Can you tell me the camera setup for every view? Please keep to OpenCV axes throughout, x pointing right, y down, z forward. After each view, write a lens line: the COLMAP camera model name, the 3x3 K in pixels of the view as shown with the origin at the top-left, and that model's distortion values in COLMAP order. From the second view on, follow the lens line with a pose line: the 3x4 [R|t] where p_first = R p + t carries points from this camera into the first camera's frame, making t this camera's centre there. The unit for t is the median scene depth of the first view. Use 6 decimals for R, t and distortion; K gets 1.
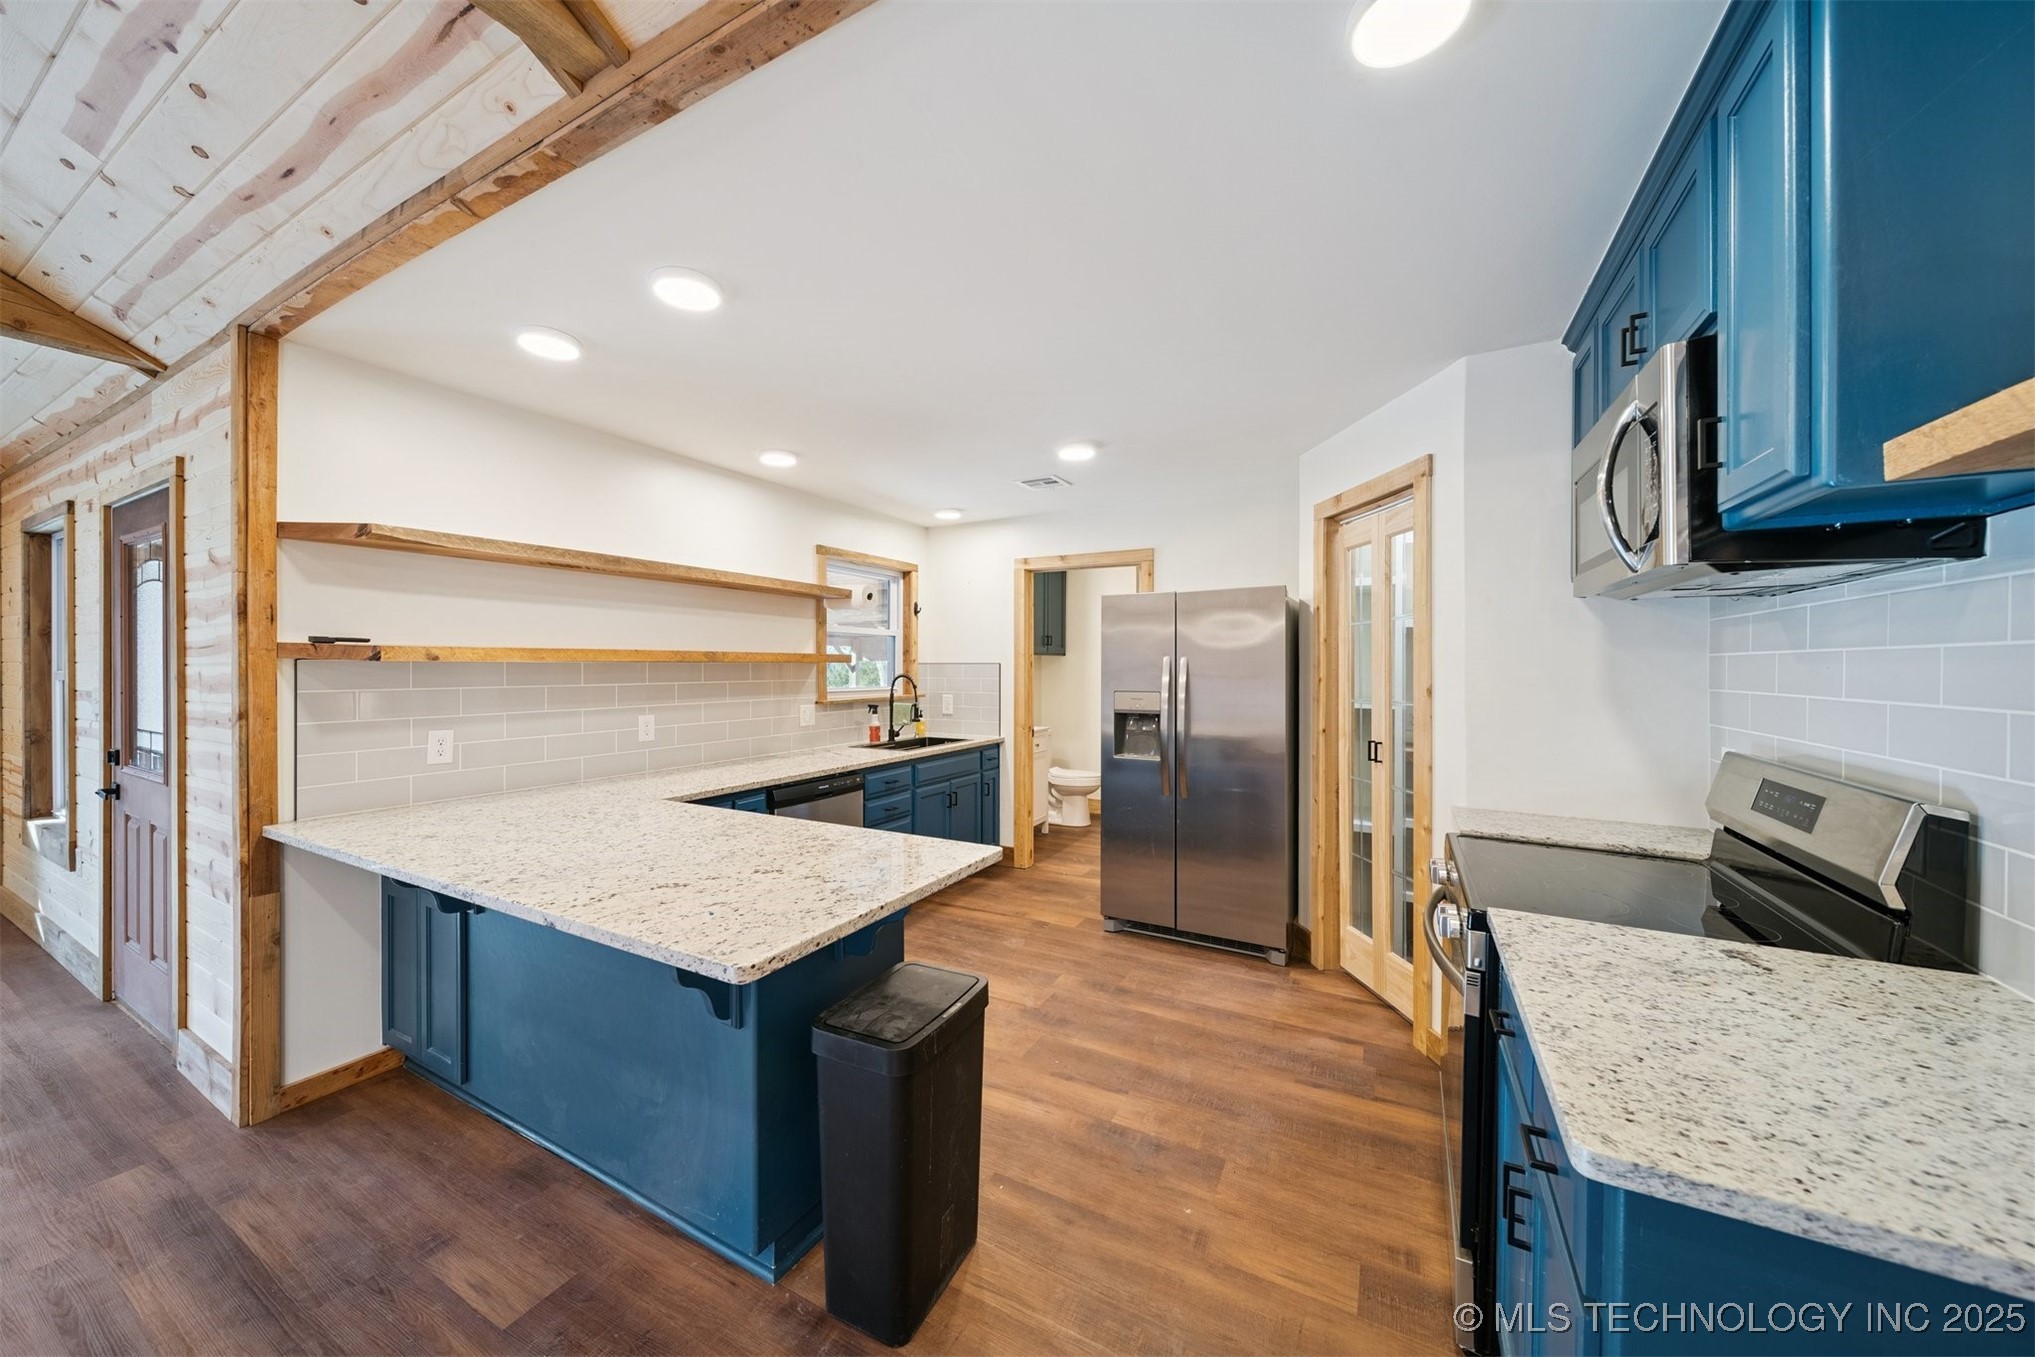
lens RADIAL K [[715.0, 0, 1005.2], [0, 715.0, 670.6], [0, 0, 1]] dist [0.005839, -0.001593]
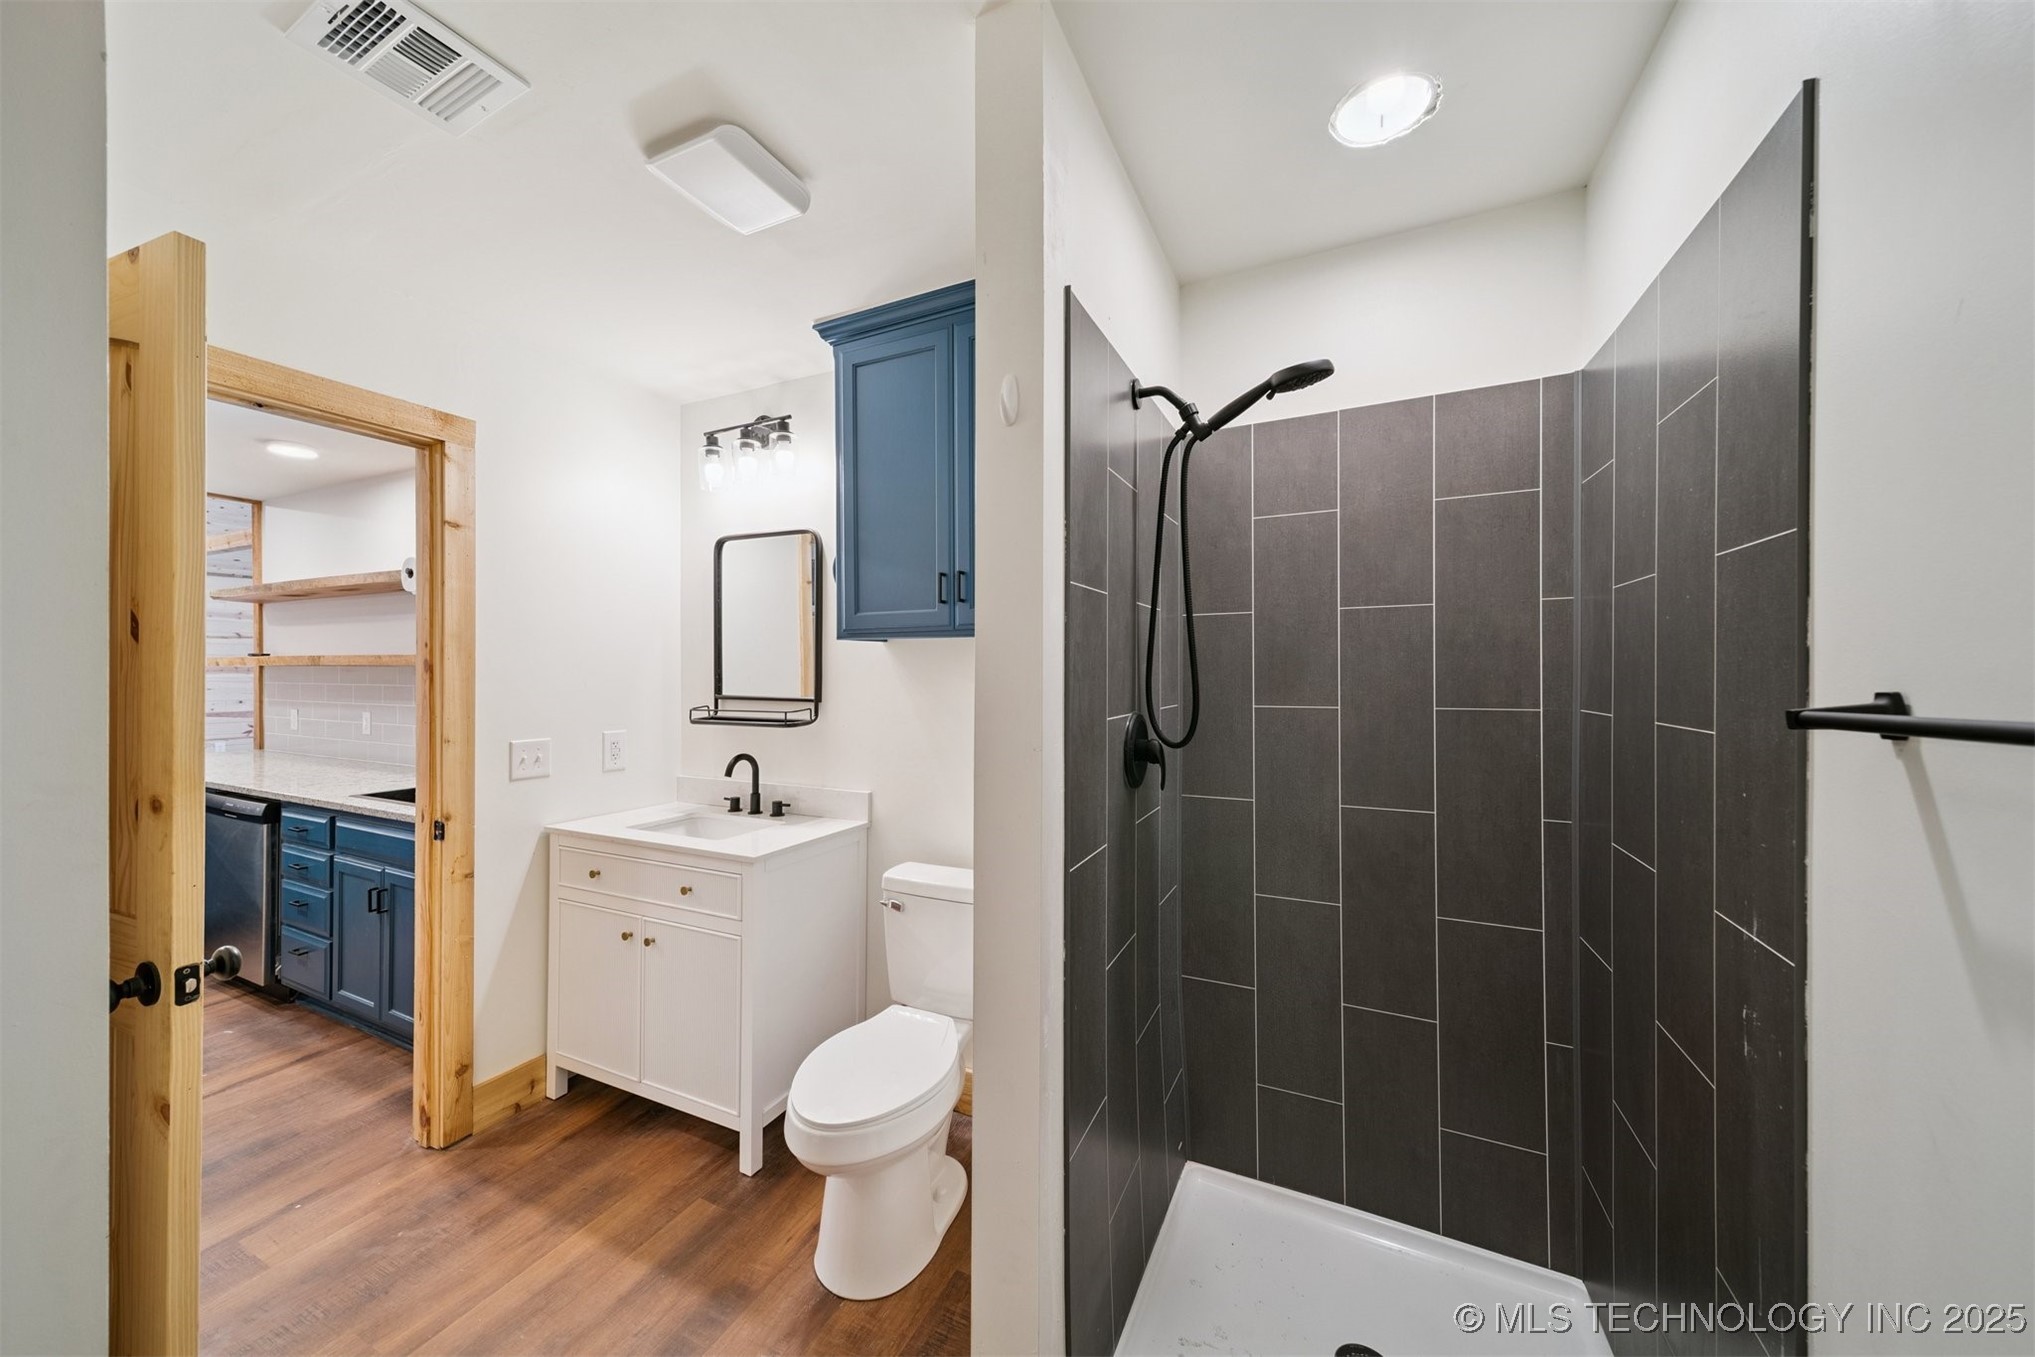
lens RADIAL K [[715.0, 0, 1014.5], [0, 715.0, 673.1], [0, 0, 1]] dist [0.005839, -0.001593]
pose [[0.061139, 0.002544, -0.998126, 0.702063], [-0.011060, 0.999937, 0.001871, -0.014361], [0.998068, 0.010925, 0.061163, 1.926072]]
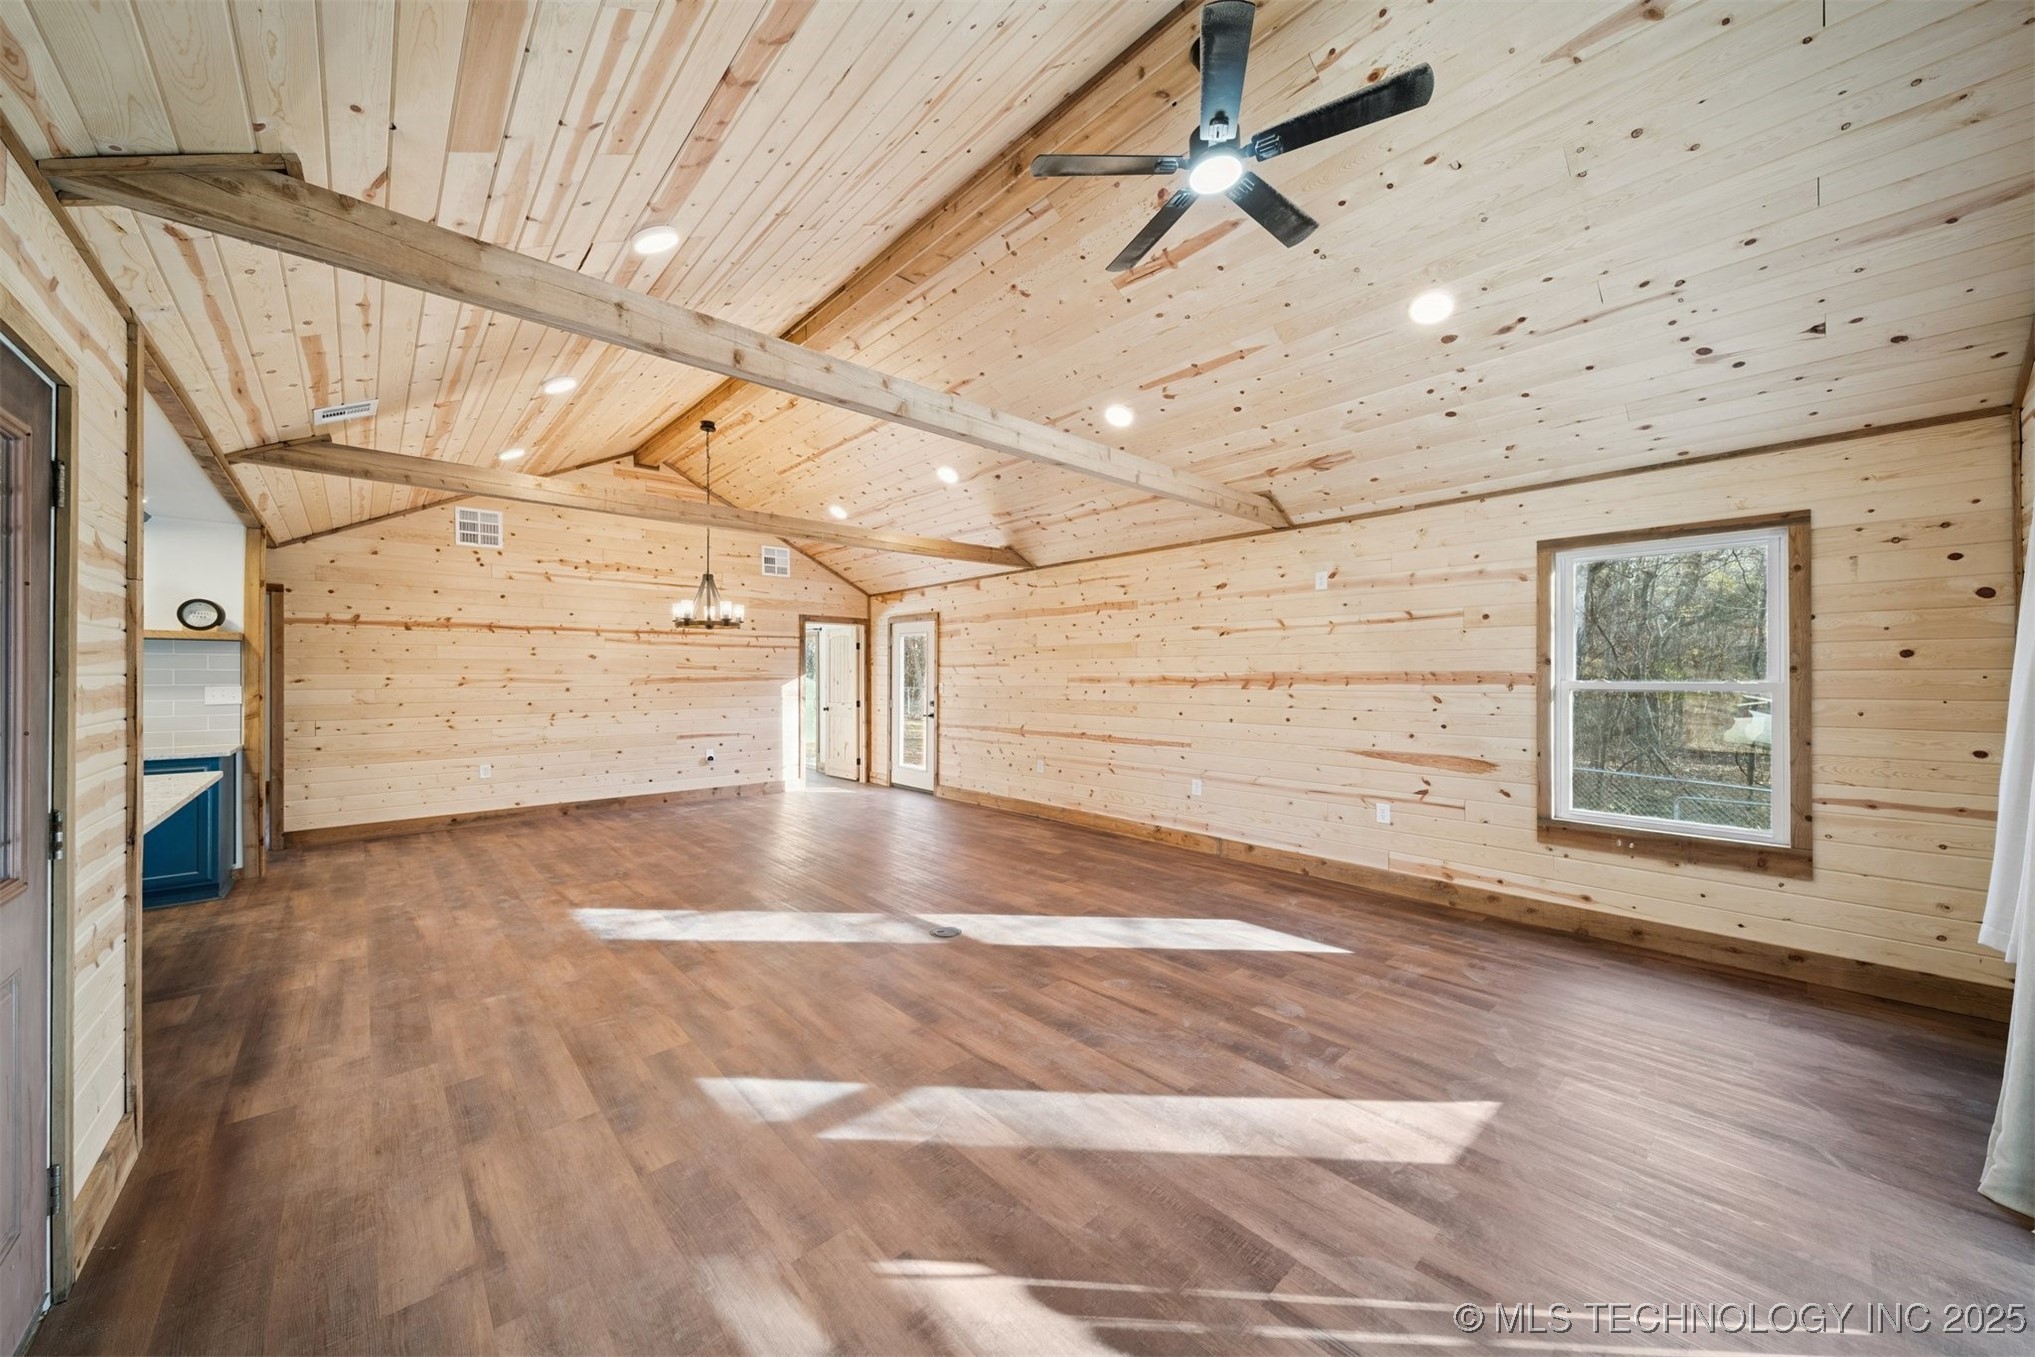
lens RADIAL K [[715.0, 0, 1003.0], [0, 715.0, 672.3], [0, 0, 1]] dist [0.005839, -0.001593]
pose [[-0.942671, -0.000421, 0.333722, -1.608856], [0.000737, 0.999994, 0.003343, -0.008600], [-0.333721, 0.003397, -0.942666, 0.978525]]
